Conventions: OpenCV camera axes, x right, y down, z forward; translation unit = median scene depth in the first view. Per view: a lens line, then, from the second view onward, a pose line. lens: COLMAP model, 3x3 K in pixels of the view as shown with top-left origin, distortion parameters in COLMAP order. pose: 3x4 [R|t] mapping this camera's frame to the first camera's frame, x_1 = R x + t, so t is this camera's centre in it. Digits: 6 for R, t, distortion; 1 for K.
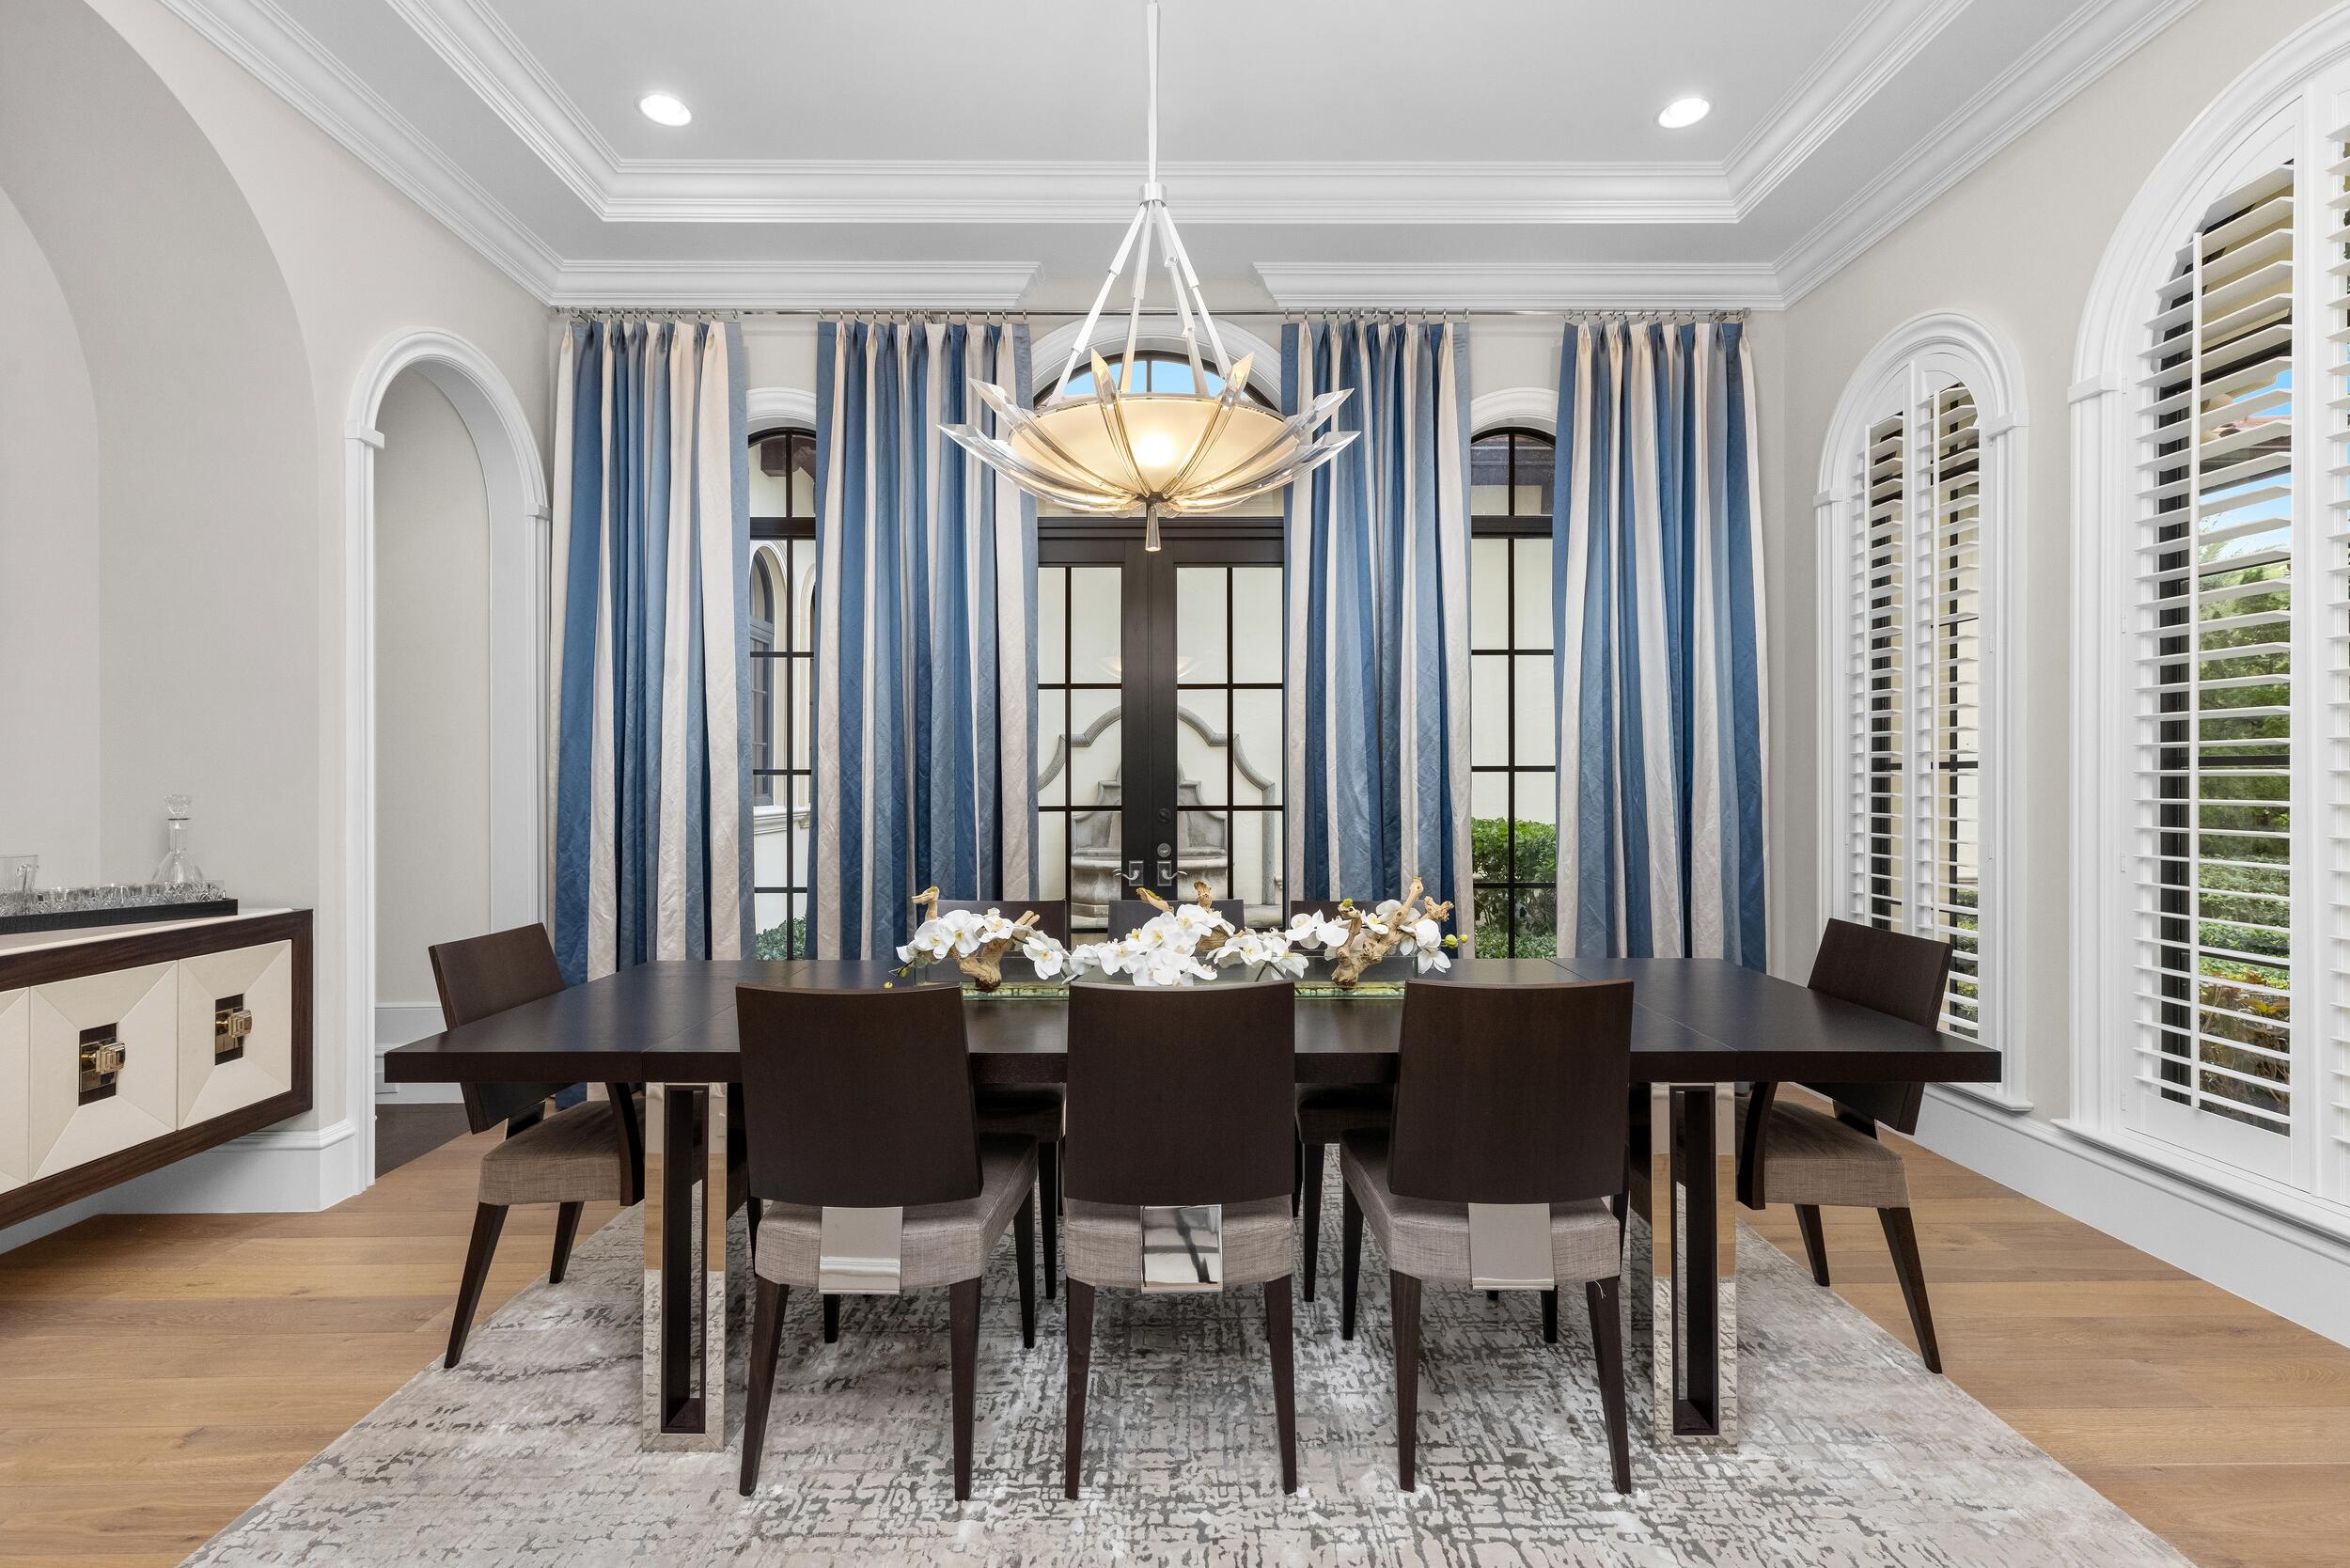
lens RADIAL K [[1074.0, 0, 1171.2], [0, 1074.0, 782.9], [0, 0, 1]] dist [0.004666, 0.000781]
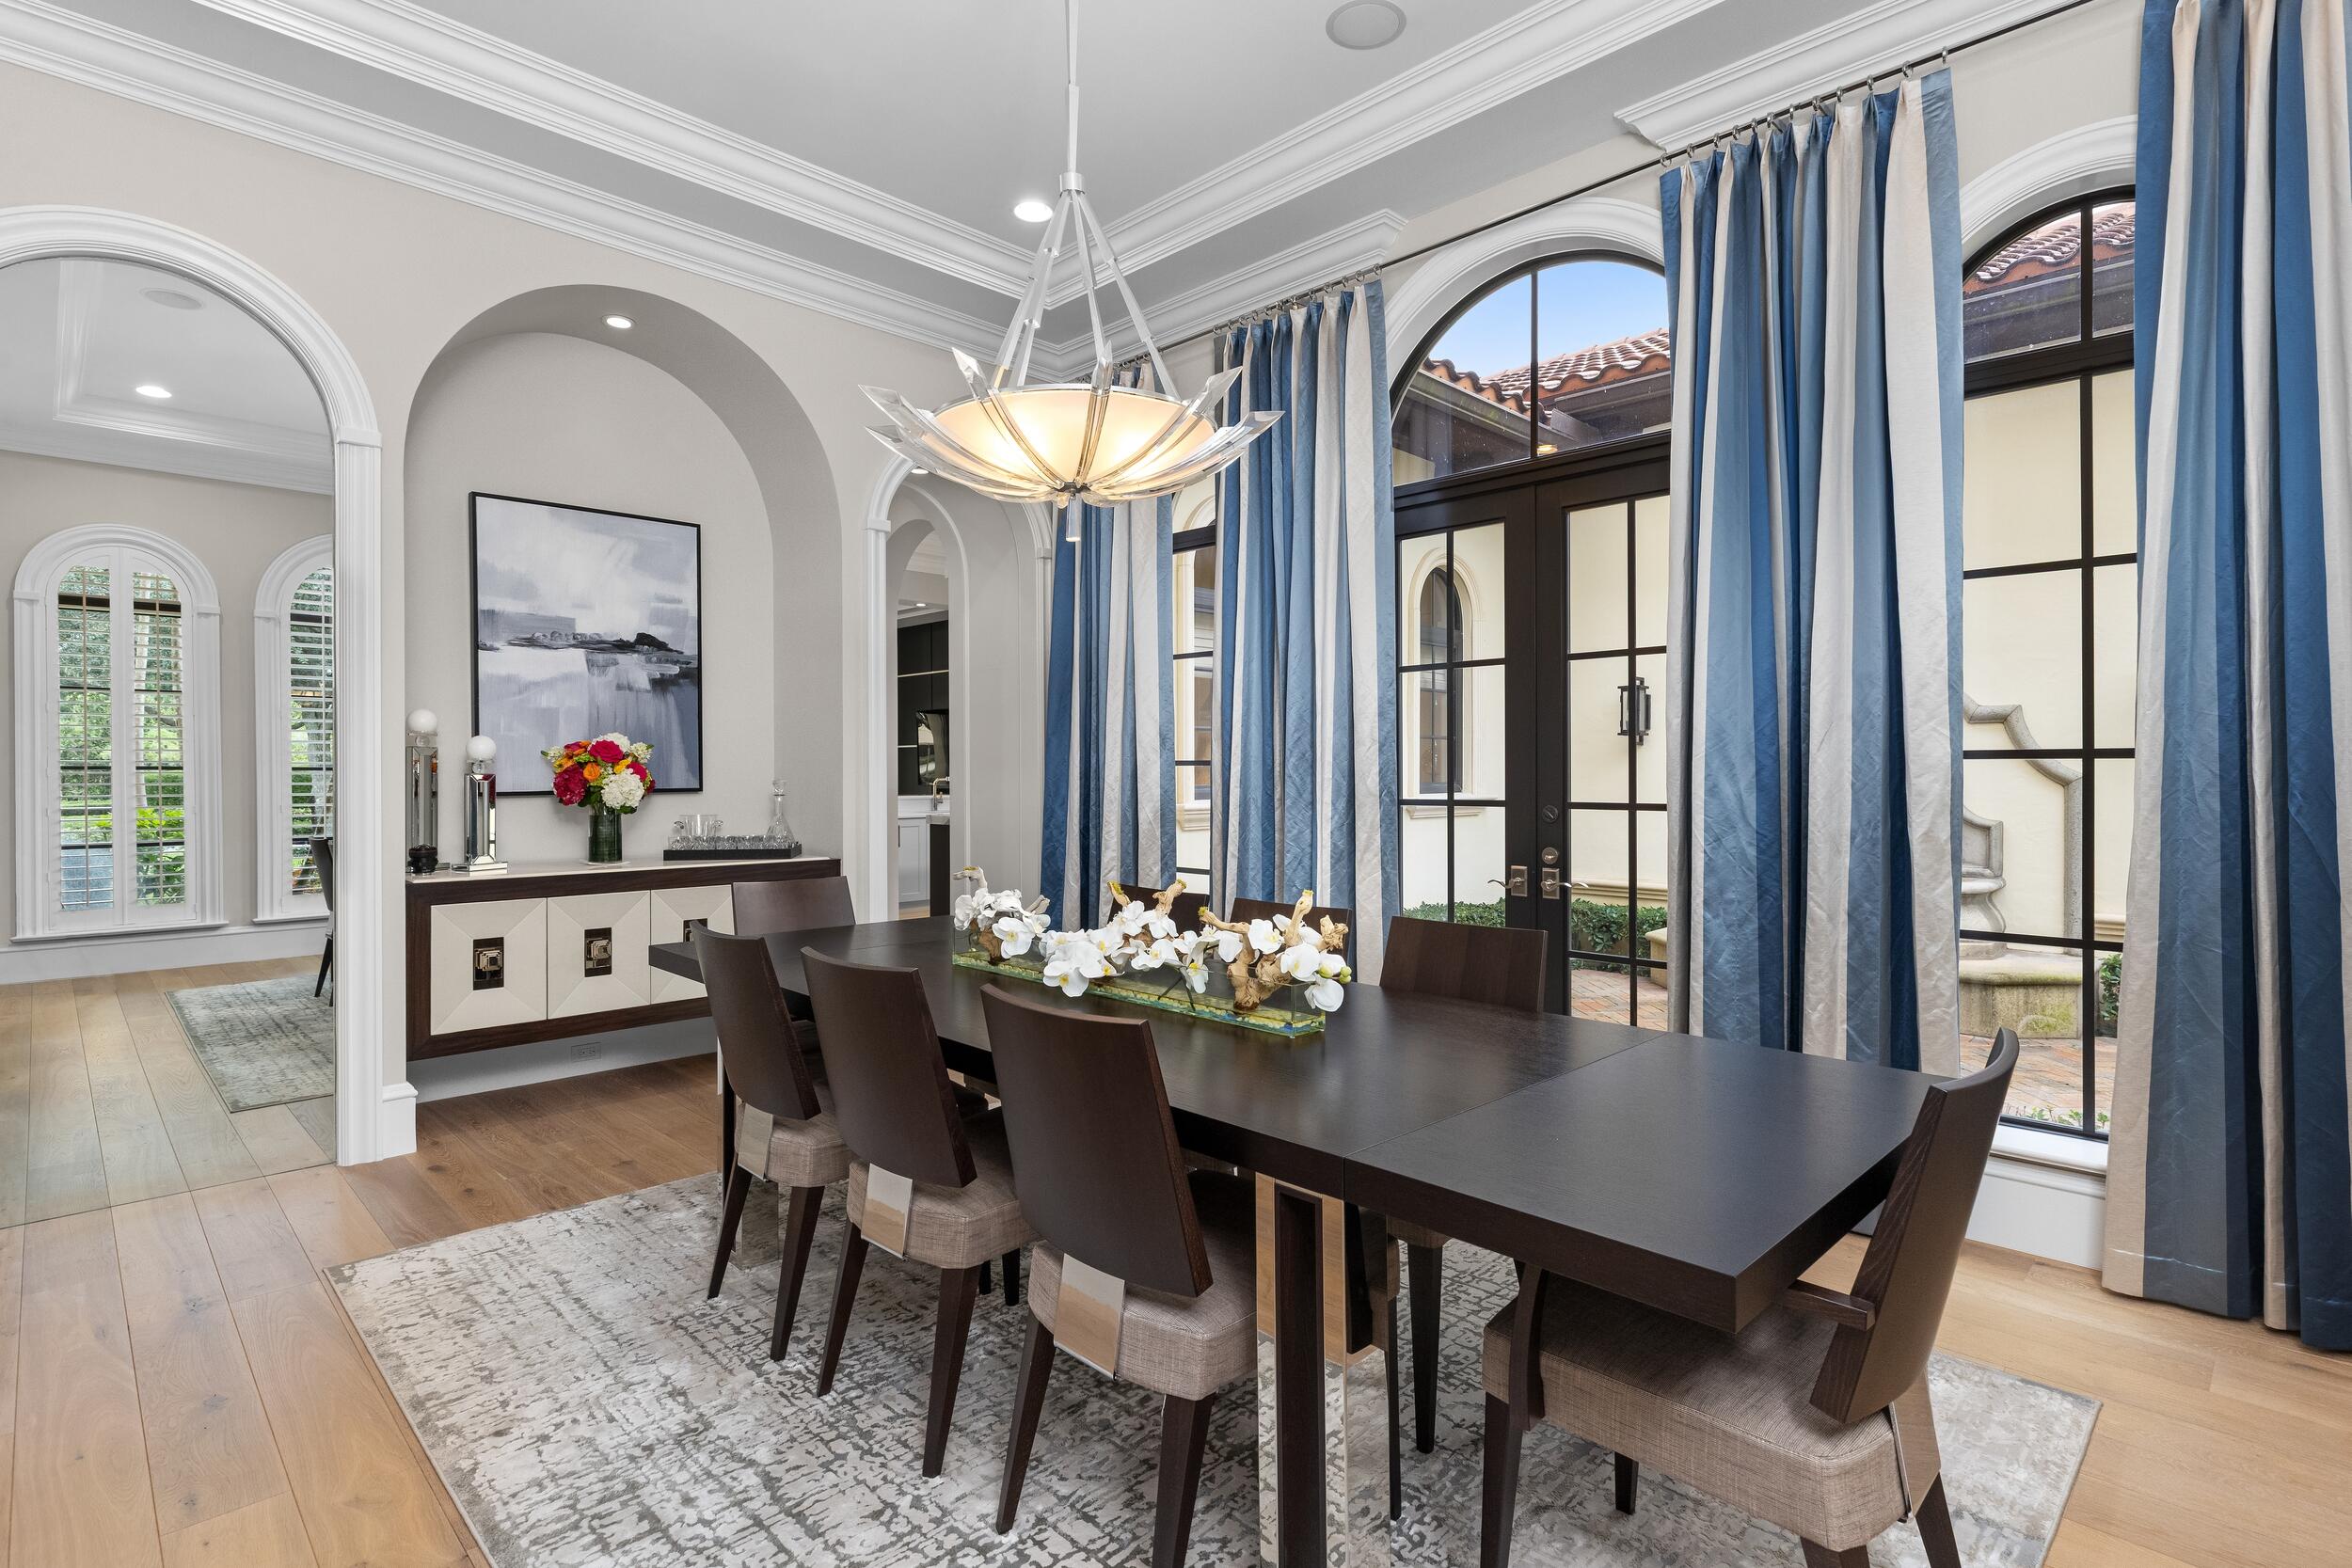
lens RADIAL K [[1145.0, 0, 1175.7], [0, 1145.0, 776.7], [0, 0, 1]] dist [0.005078, -0.000566]
pose [[0.694853, 0.007463, -0.719113, 0.471482], [-0.002362, 0.999964, 0.008095, -0.005210], [0.719148, -0.003926, 0.694846, 0.187614]]
